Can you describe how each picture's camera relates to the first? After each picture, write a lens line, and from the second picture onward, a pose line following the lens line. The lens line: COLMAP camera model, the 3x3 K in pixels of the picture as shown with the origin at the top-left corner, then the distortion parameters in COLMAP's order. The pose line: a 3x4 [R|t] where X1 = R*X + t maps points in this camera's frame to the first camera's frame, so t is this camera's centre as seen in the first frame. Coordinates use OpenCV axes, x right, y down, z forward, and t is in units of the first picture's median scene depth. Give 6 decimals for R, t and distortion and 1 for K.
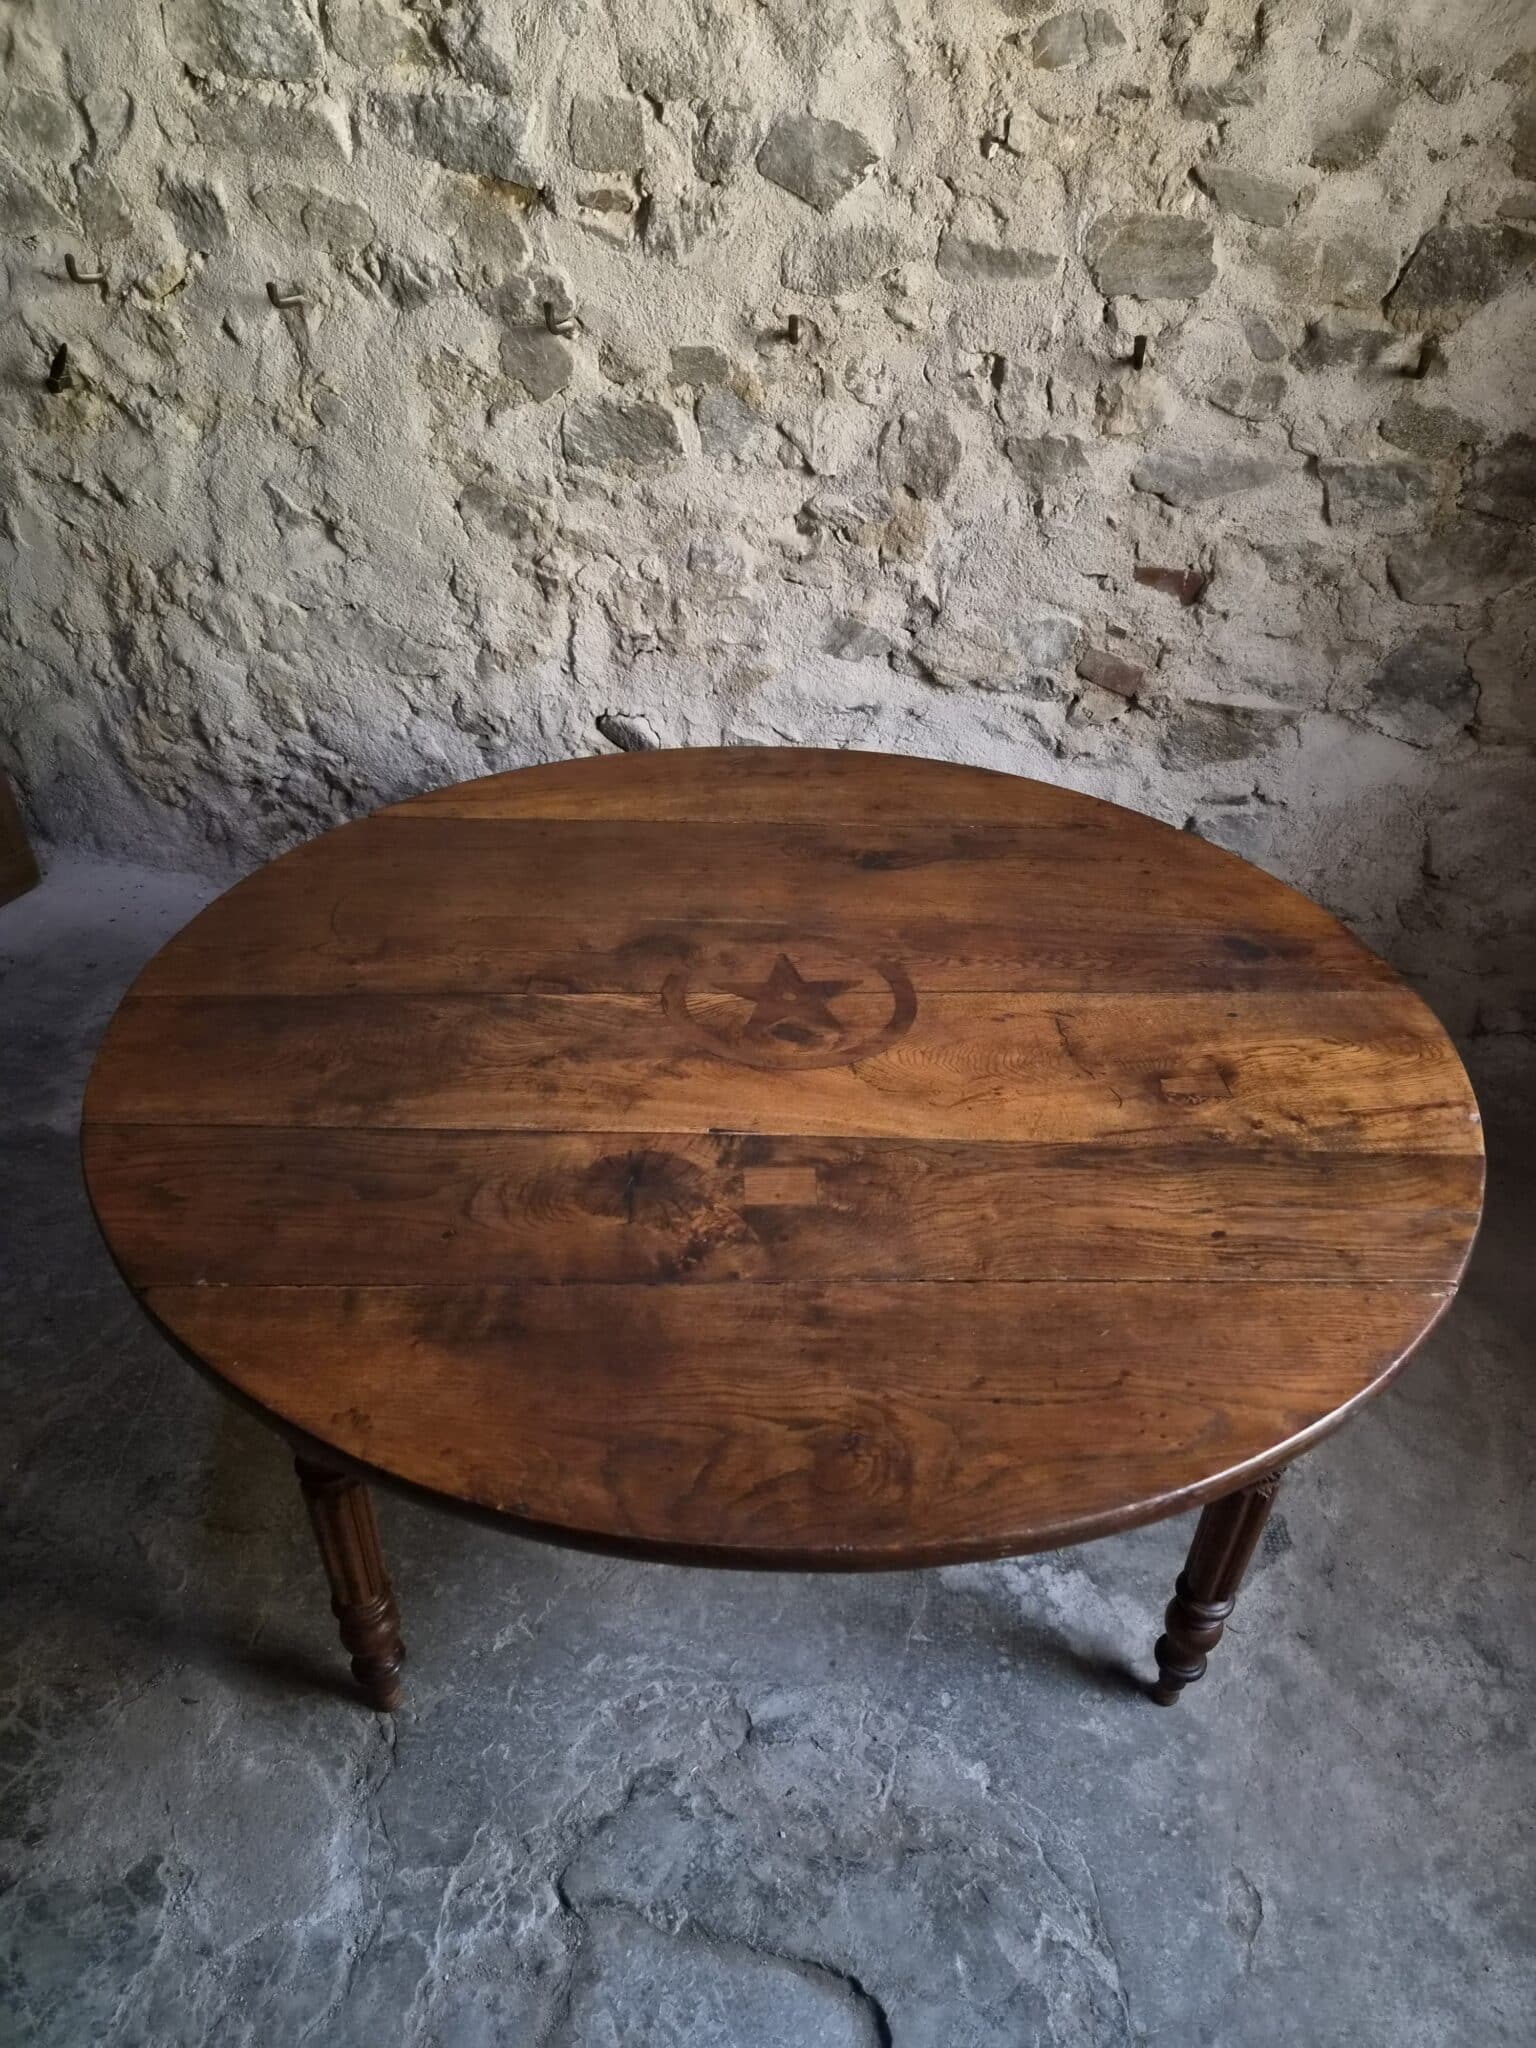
lens RADIAL K [[1407.0, 0, 778.6], [0, 1407.0, 1037.5], [0, 0, 1]] dist [0.058460, -0.050938]
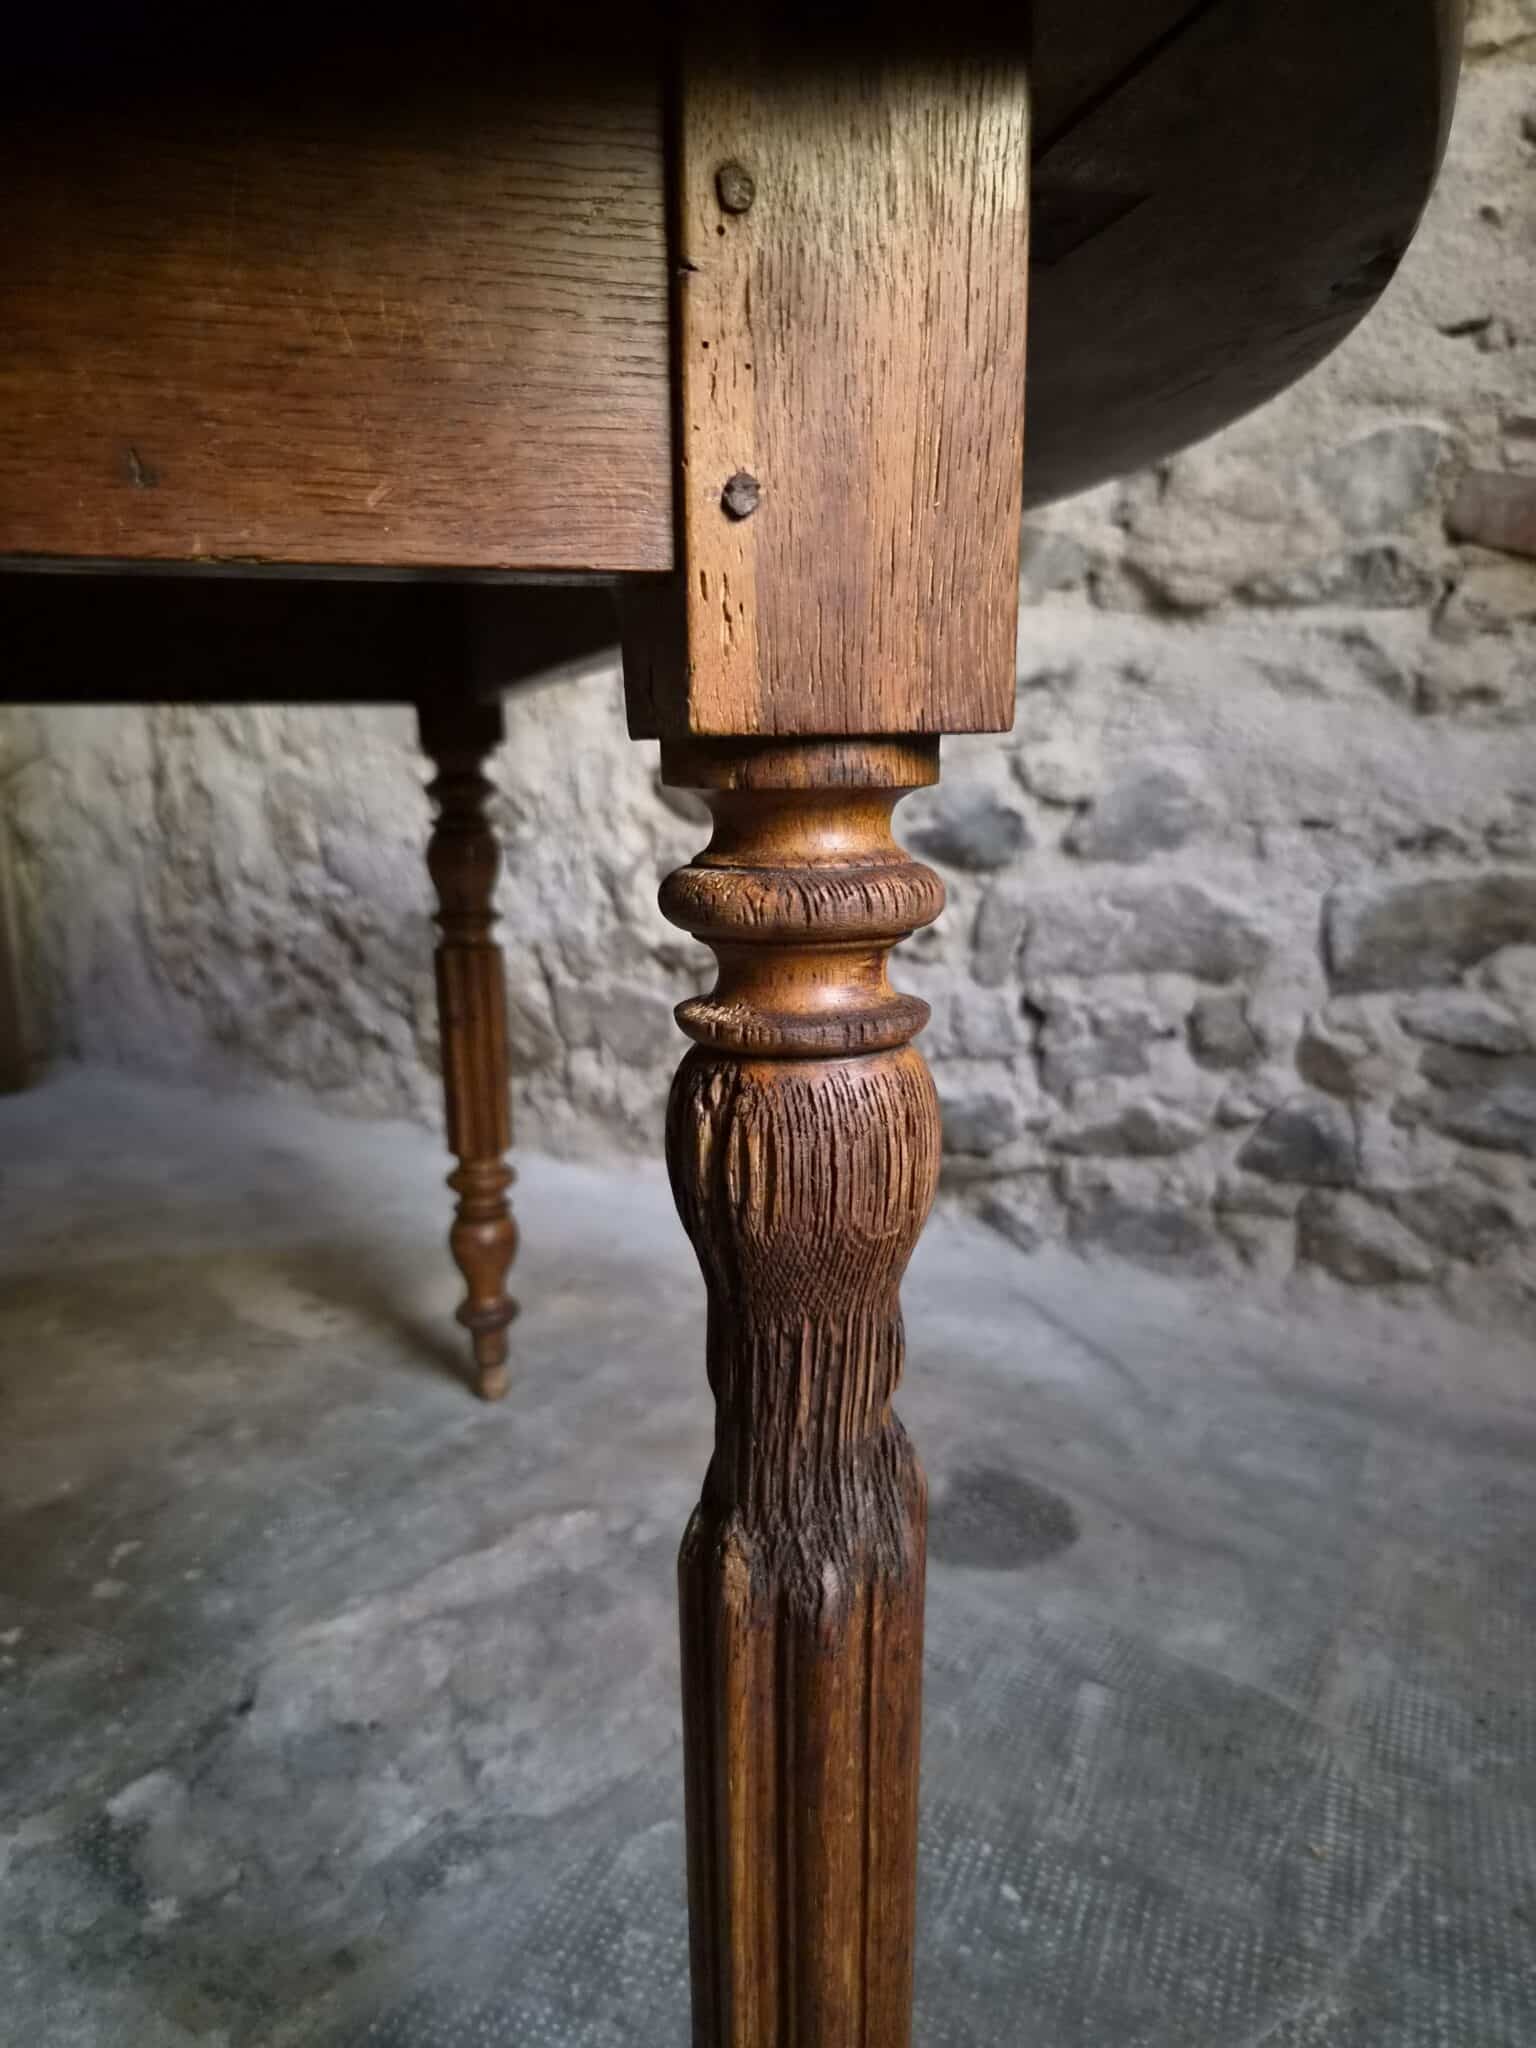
lens RADIAL K [[1432.0, 0, 755.3], [0, 1432.0, 1029.9], [0, 0, 1]] dist [0.035258, -0.034242]
pose [[0.952811, 0.015306, -0.303177, 0.137343], [-0.133293, 0.918393, -0.372542, 0.139975], [0.272733, 0.395374, 0.877095, 0.557912]]
